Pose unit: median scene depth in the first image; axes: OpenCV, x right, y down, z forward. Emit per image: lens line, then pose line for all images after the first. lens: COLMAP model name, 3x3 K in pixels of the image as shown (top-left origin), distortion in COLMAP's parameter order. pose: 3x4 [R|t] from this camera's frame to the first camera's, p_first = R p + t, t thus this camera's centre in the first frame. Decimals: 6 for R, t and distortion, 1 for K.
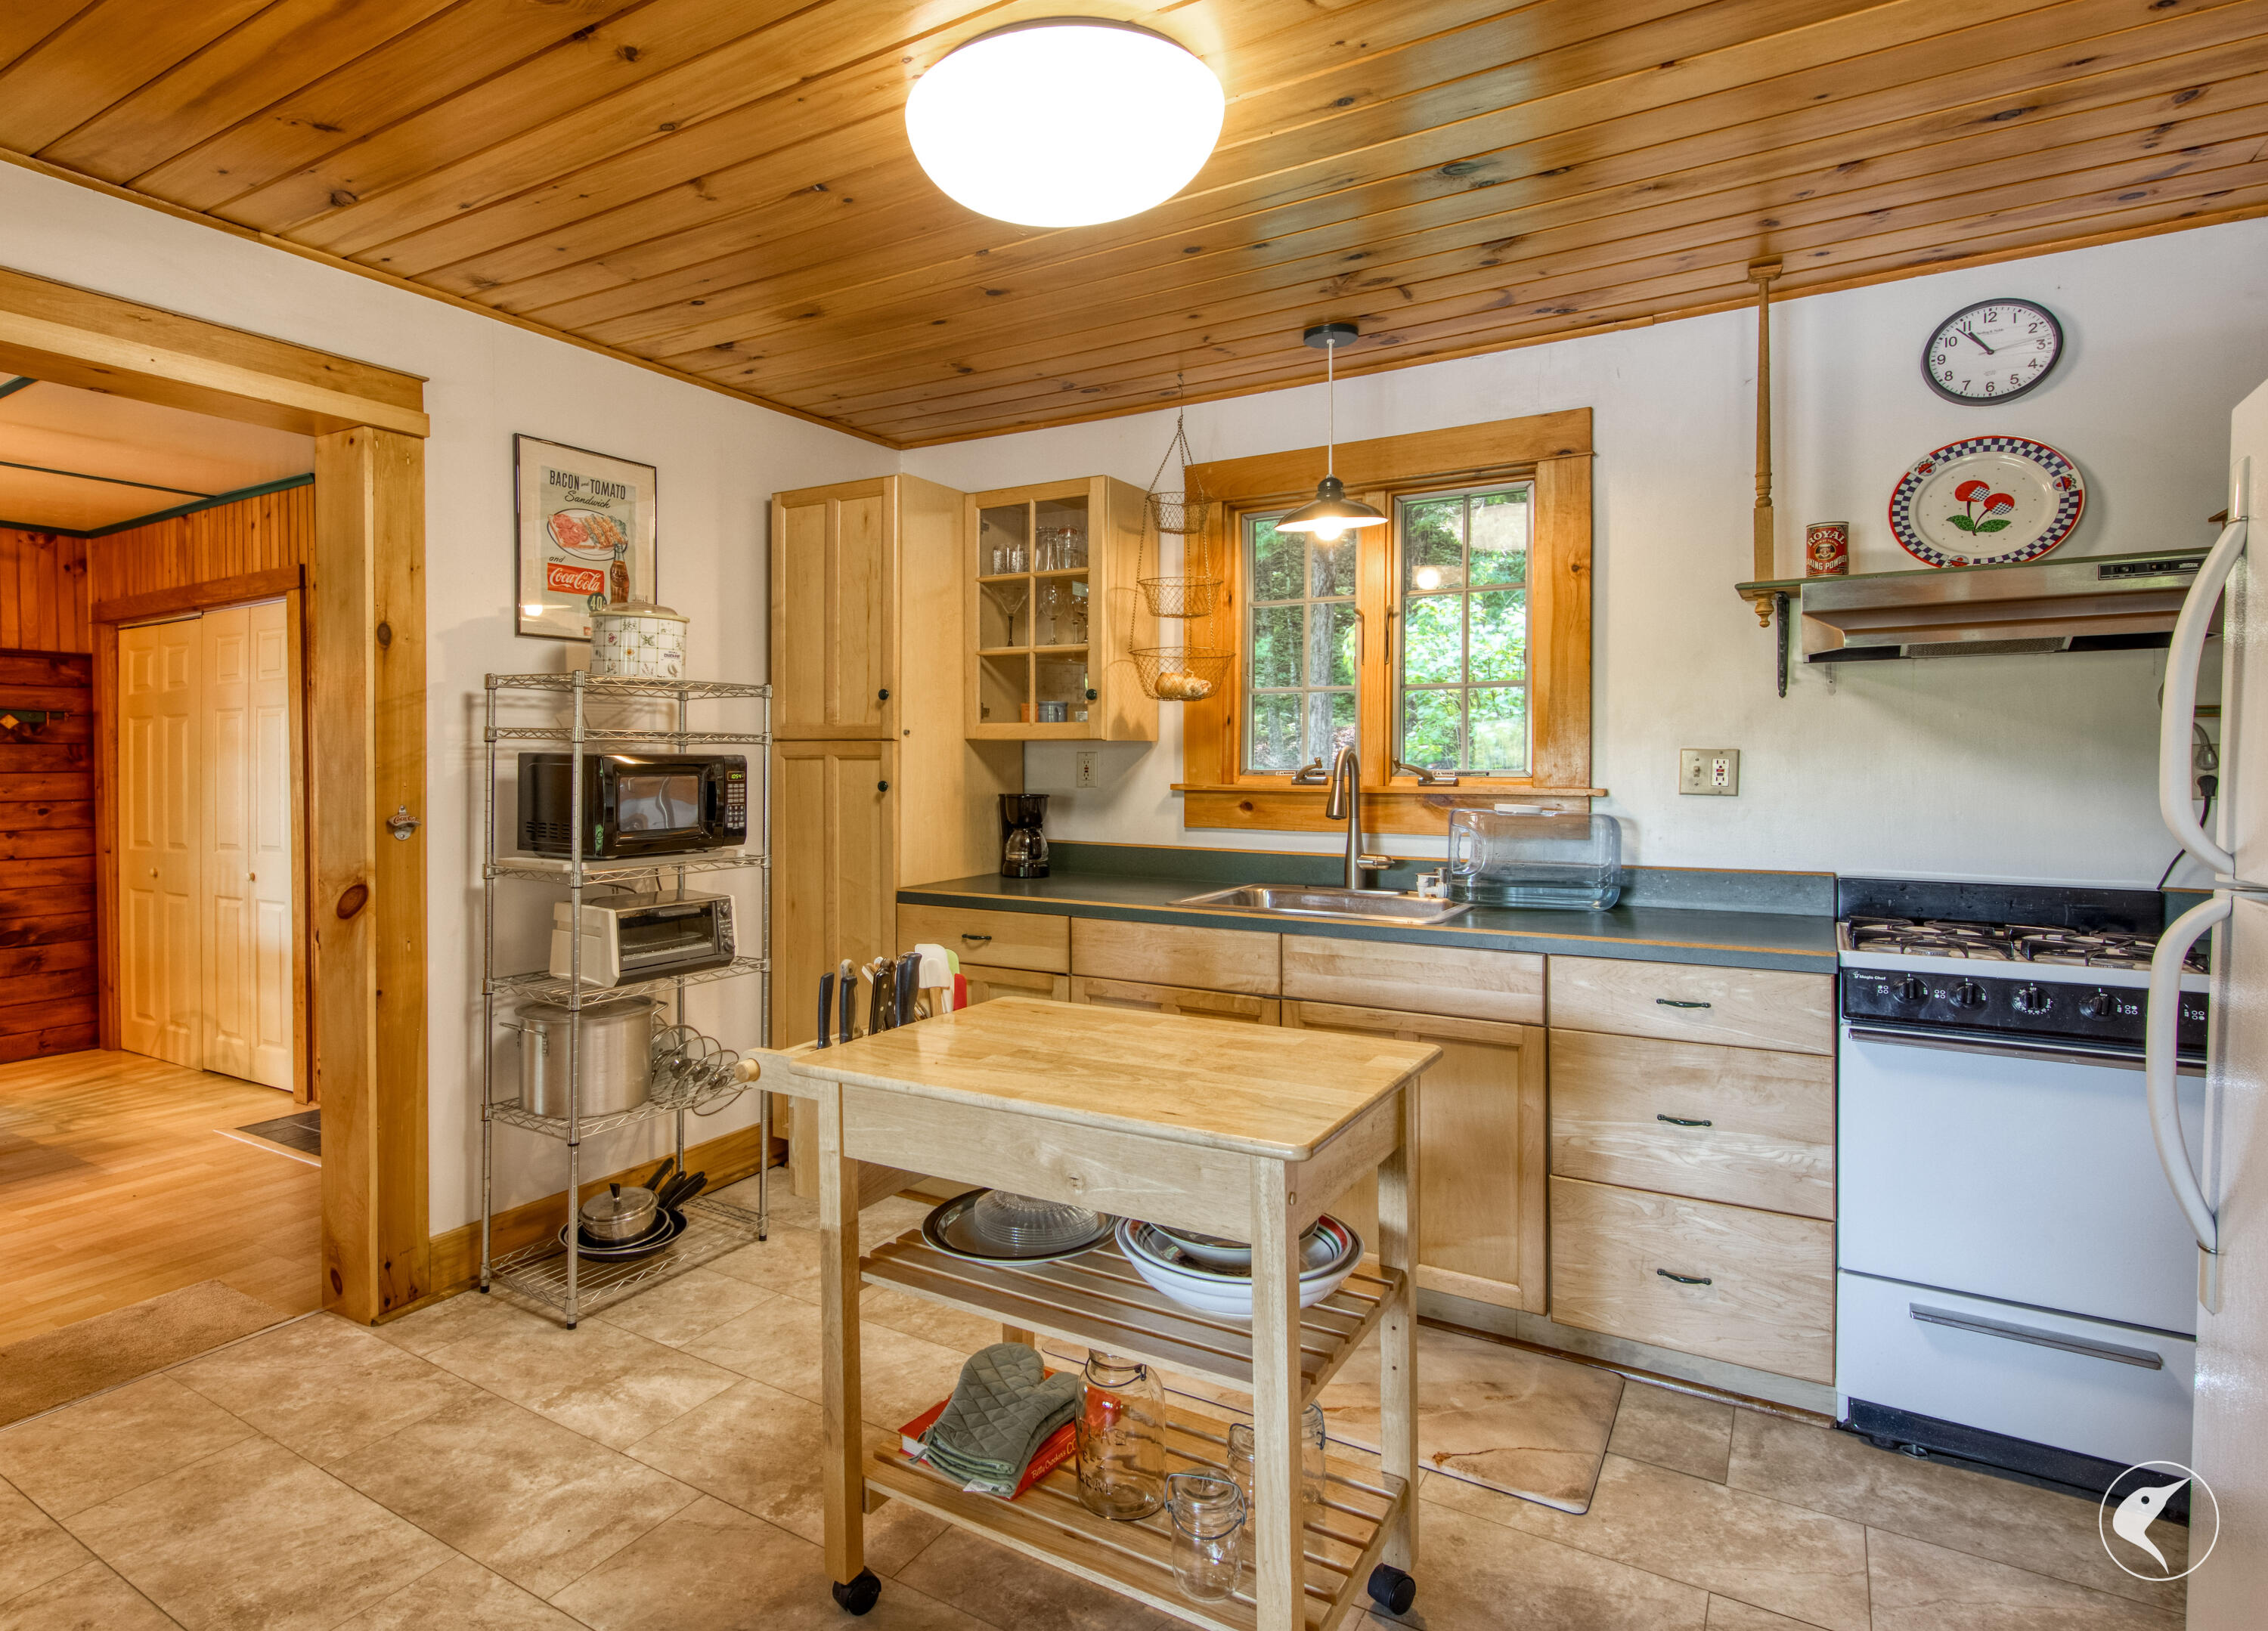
lens RADIAL K [[1237.4, 0, 1211.4], [0, 1237.4, 758.8], [0, 0, 1]] dist [0.003343, -0.000102]
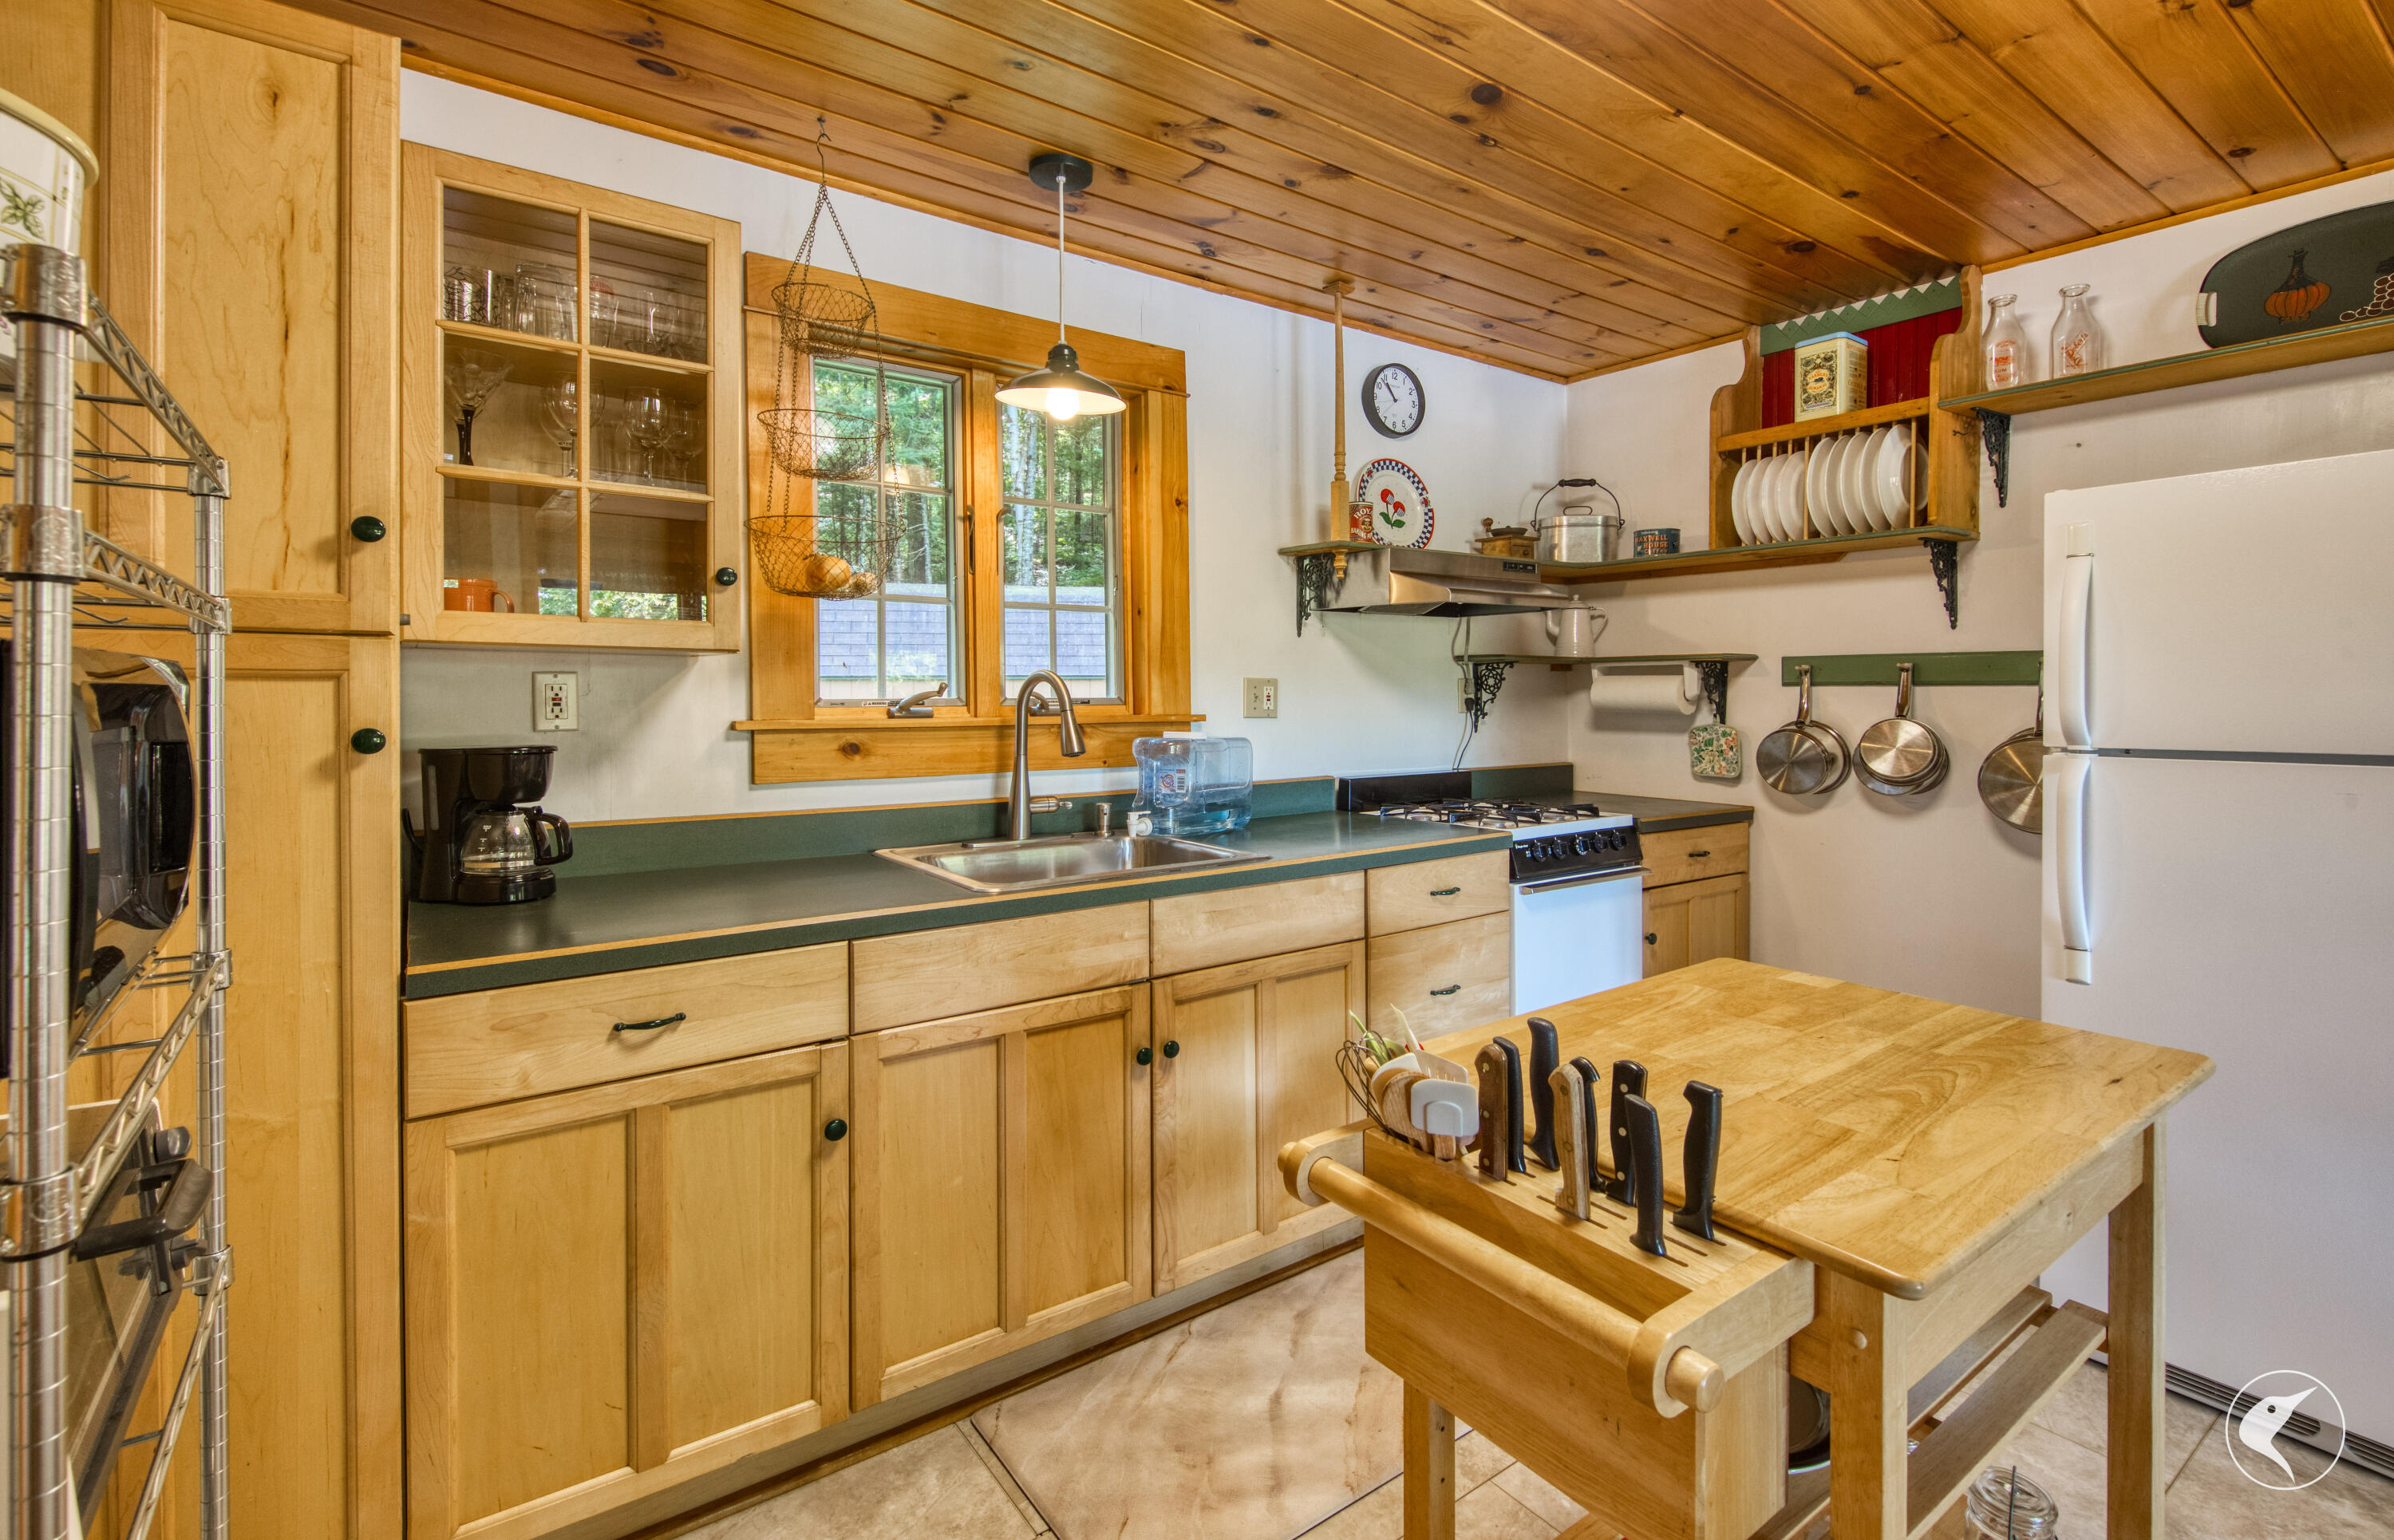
lens RADIAL K [[1031.6, 0, 1149.6], [0, 1031.6, 701.0], [0, 0, 1]] dist [0.008841, -0.001894]
pose [[0.458251, -0.007323, 0.888793, -0.491868], [0.001747, 0.999972, 0.007338, 0.005881], [-0.888821, -0.001810, 0.458250, 0.626696]]
